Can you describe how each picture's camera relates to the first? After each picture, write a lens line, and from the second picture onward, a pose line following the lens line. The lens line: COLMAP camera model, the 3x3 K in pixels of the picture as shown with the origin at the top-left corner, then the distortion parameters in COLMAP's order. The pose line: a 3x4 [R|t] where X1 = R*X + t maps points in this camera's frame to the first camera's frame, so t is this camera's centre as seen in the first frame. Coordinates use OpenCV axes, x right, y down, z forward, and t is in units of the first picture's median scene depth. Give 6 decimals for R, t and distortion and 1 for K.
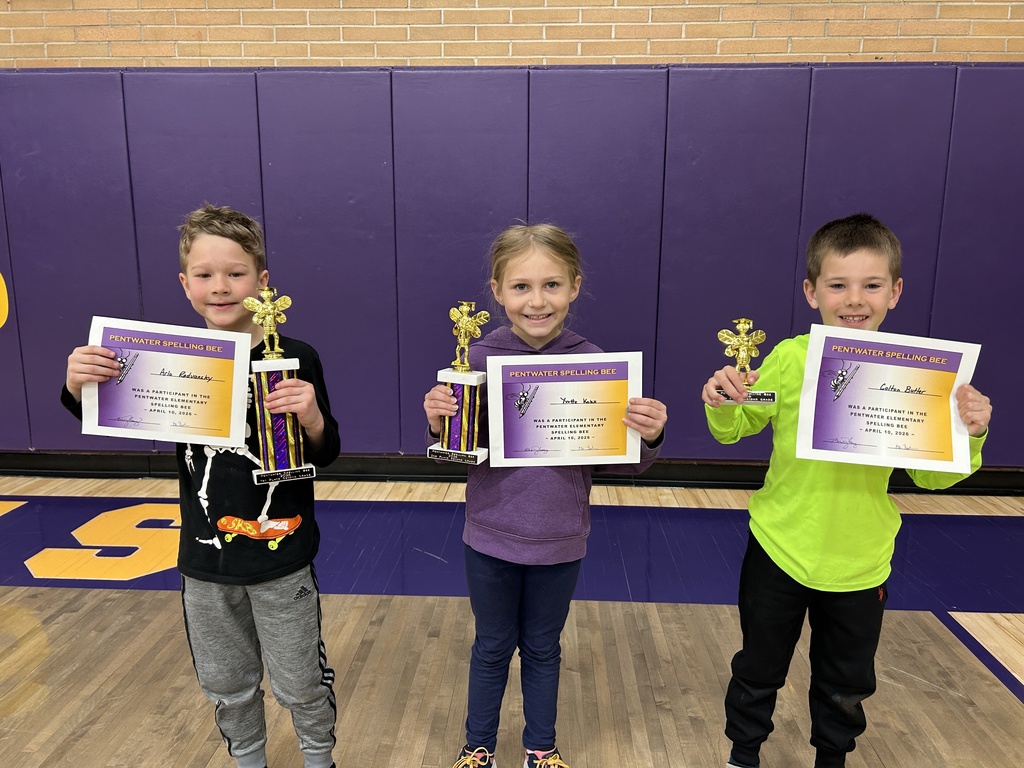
lens RADIAL K [[787.6, 0, 511.1], [0, 787.6, 380.4], [0, 0, 1]] dist [0.037954, -0.040966]
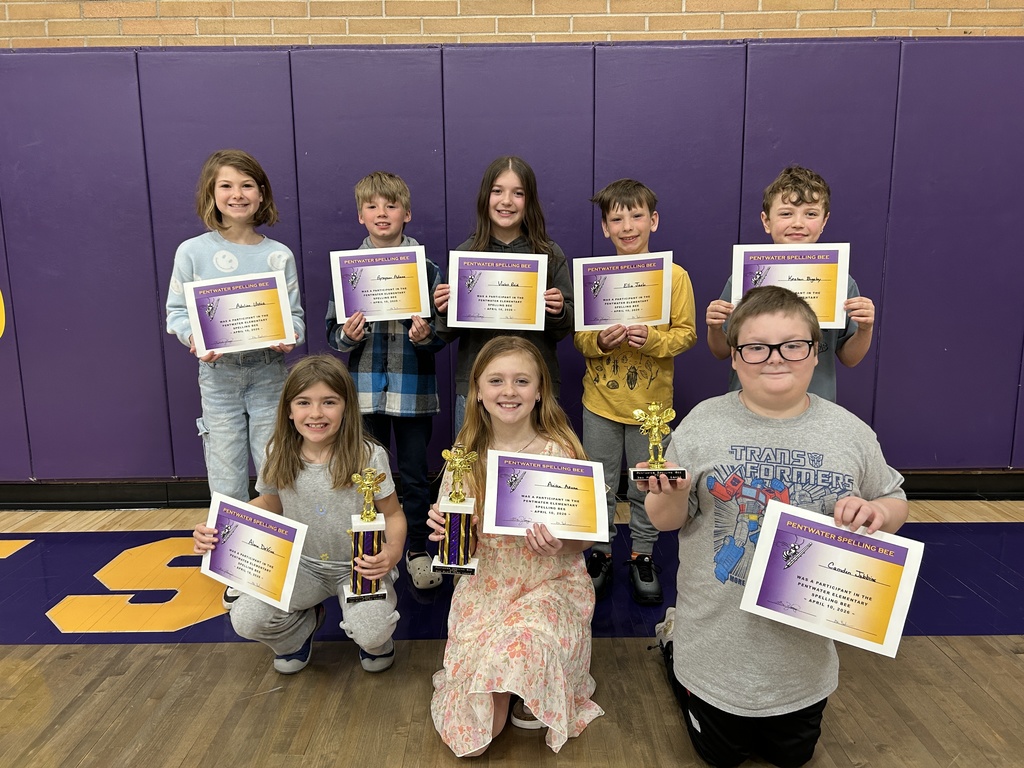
lens RADIAL K [[787.6, 0, 508.4], [0, 787.6, 378.6], [0, 0, 1]] dist [0.037954, -0.040966]
pose [[0.998629, -0.023385, 0.046825, -0.126372], [0.024139, 0.999587, -0.015617, 0.001297], [-0.046440, 0.016726, 0.998781, 0.101139]]
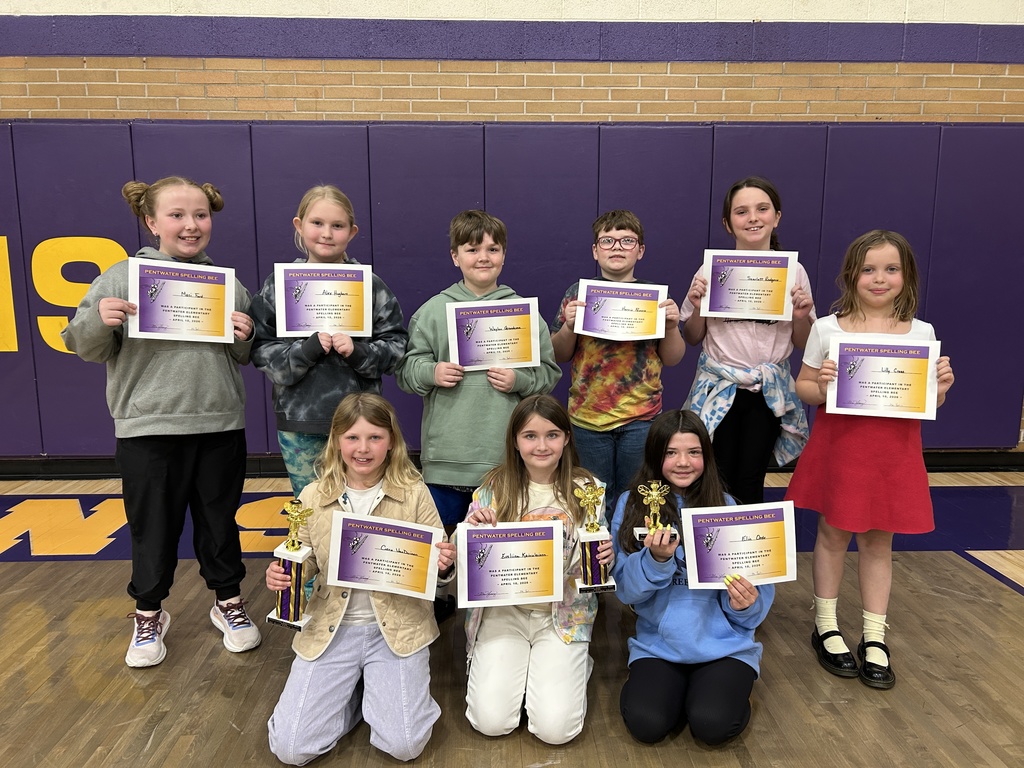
lens RADIAL K [[787.6, 0, 511.4], [0, 787.6, 386.2], [0, 0, 1]] dist [0.037954, -0.040966]
pose [[0.996722, -0.017703, 0.078946, -0.210383], [0.019632, 0.999526, -0.023728, 0.029366], [-0.078488, 0.025200, 0.996597, -0.176029]]
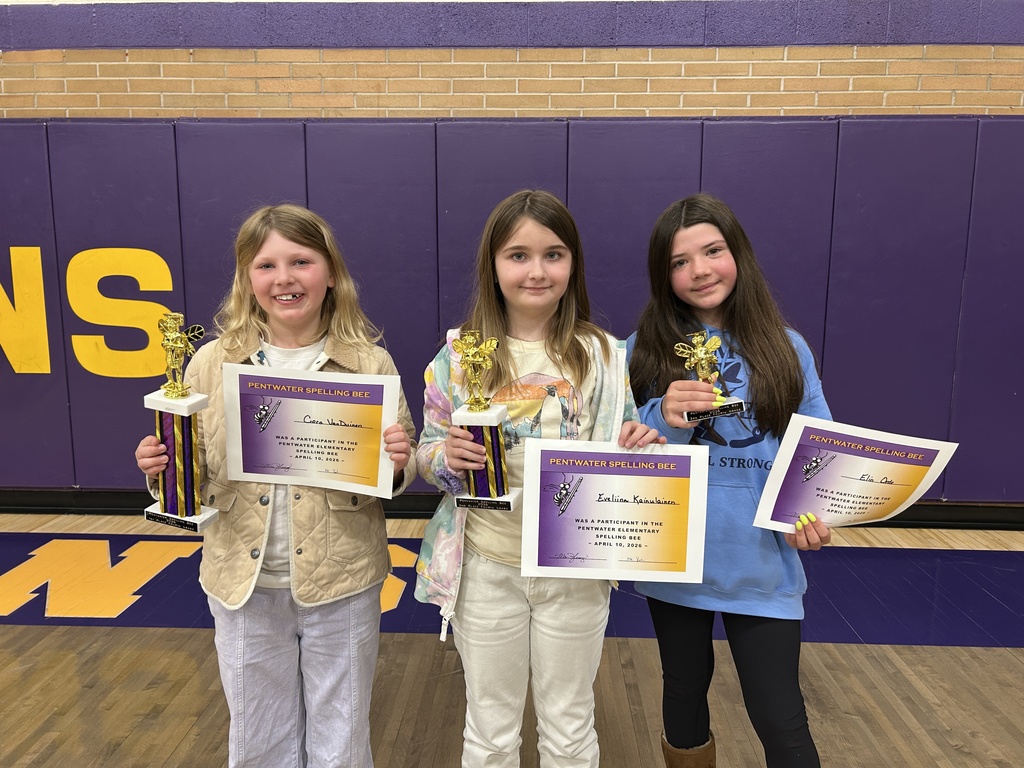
lens RADIAL K [[787.6, 0, 514.8], [0, 787.6, 382.0], [0, 0, 1]] dist [0.037954, -0.040966]
pose [[0.999927, -0.001076, 0.012006, -0.233098], [0.001500, 0.999374, -0.035346, -0.015406], [-0.011961, 0.035362, 0.999303, -0.017878]]
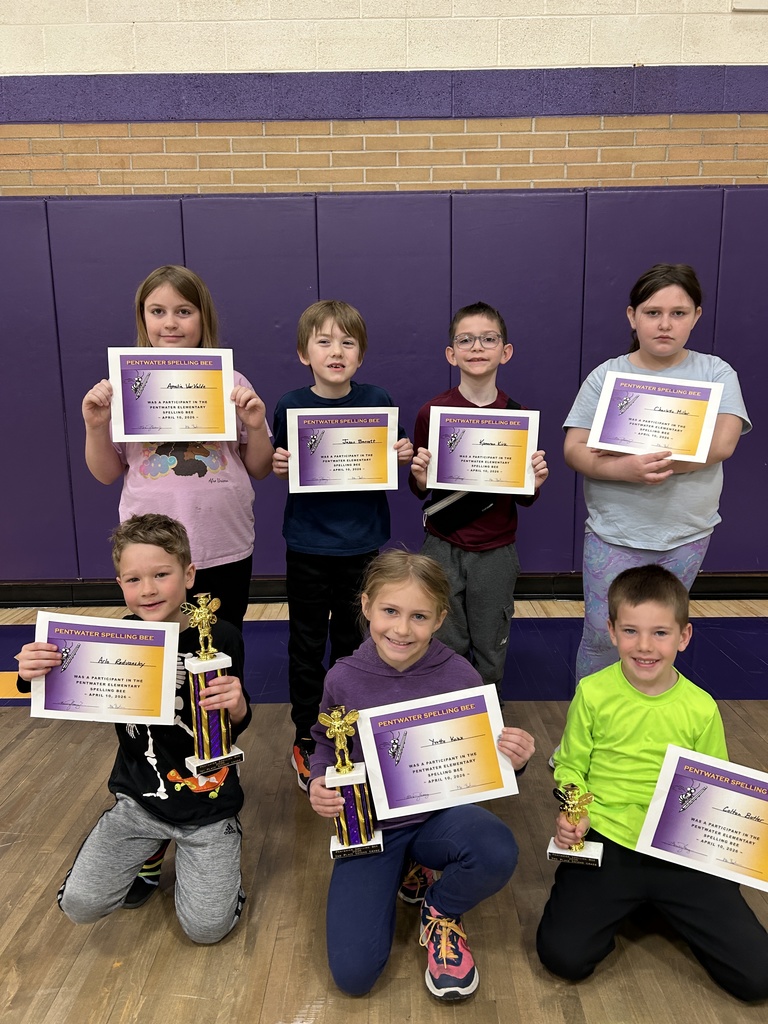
lens RADIAL K [[787.6, 0, 387.7], [0, 787.6, 519.4], [0, 0, 1]] dist [0.037954, -0.040966]
pose [[0.998915, -0.024088, 0.039849, -0.109240], [0.024348, 0.999685, -0.006064, 0.032410], [-0.039690, 0.007028, 0.999187, -0.017840]]
